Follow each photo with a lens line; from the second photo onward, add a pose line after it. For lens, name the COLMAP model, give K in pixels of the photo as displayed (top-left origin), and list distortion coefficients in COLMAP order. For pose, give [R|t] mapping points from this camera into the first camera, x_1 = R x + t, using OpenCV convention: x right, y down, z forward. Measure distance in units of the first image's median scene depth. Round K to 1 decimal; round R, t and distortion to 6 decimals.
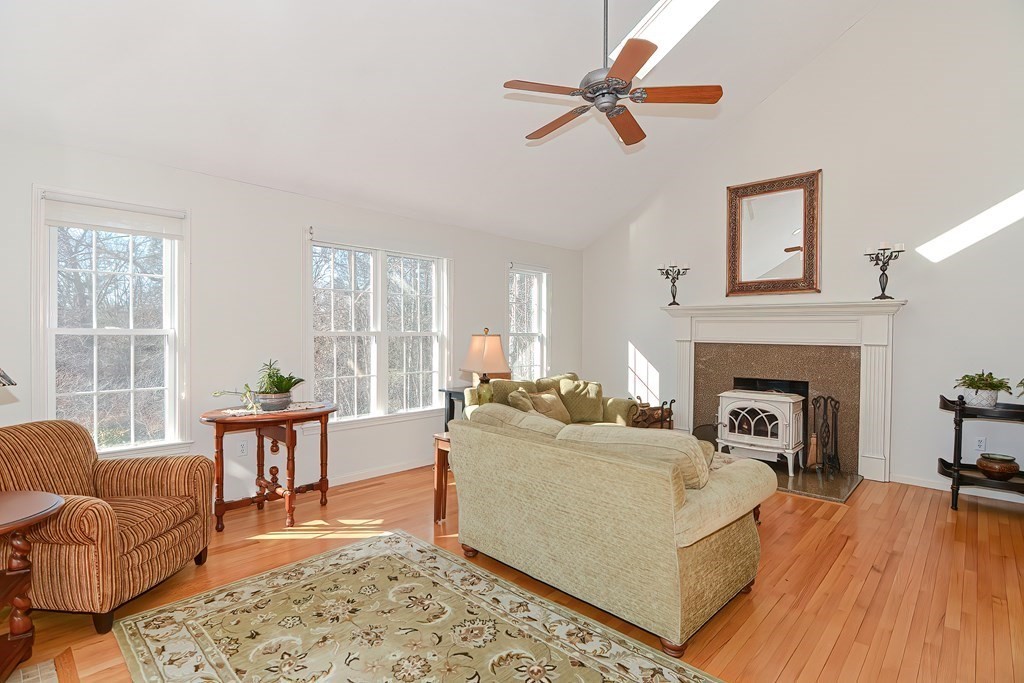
lens RADIAL K [[497.4, 0, 504.6], [0, 497.4, 343.3], [0, 0, 1]] dist [-0.014496, -0.000805]
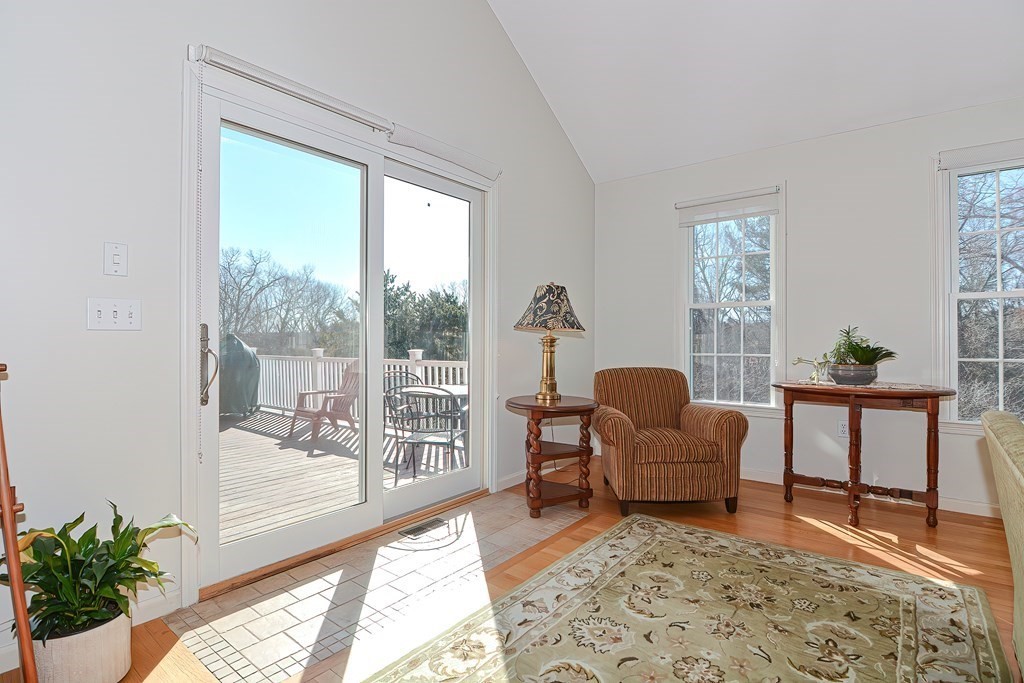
lens RADIAL K [[494.8, 0, 511.9], [0, 494.8, 338.8], [0, 0, 1]] dist [-0.001693, -0.000666]
pose [[0.101413, -0.008366, -0.994809, 0.340961], [-0.015167, 0.999835, -0.009955, 0.079551], [0.994729, 0.016097, 0.101270, 0.361984]]
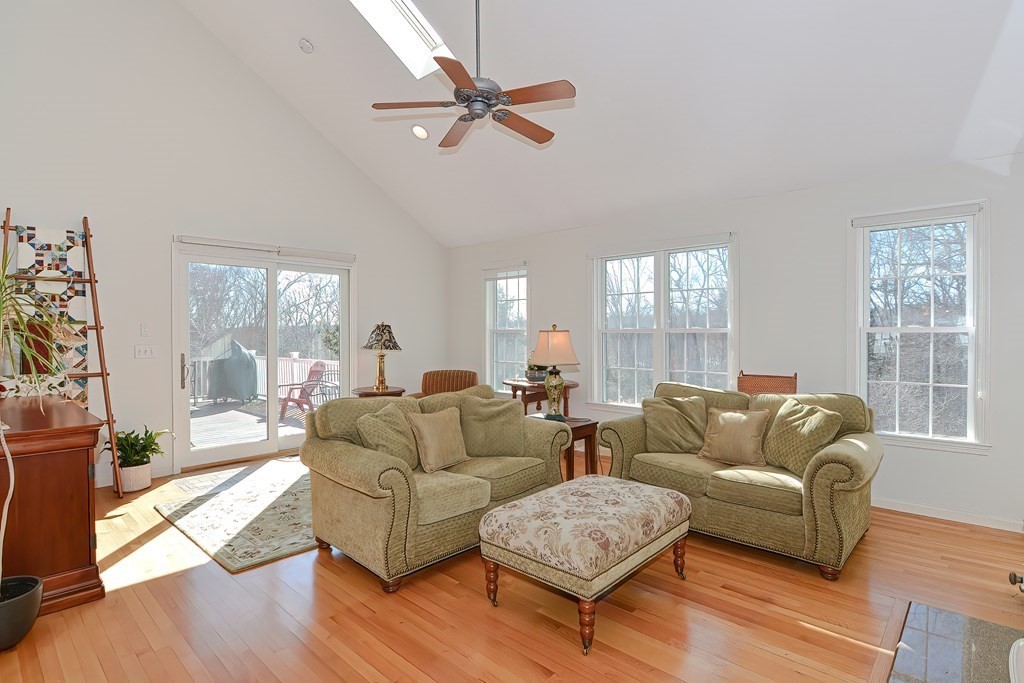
lens RADIAL K [[508.1, 0, 505.1], [0, 508.1, 338.5], [0, 0, 1]] dist [-0.003689, -0.001396]
pose [[0.028521, 0.005084, -0.999580, 1.187046], [-0.012987, 0.999905, 0.004715, -0.003763], [0.999509, 0.012847, 0.028584, 0.937420]]
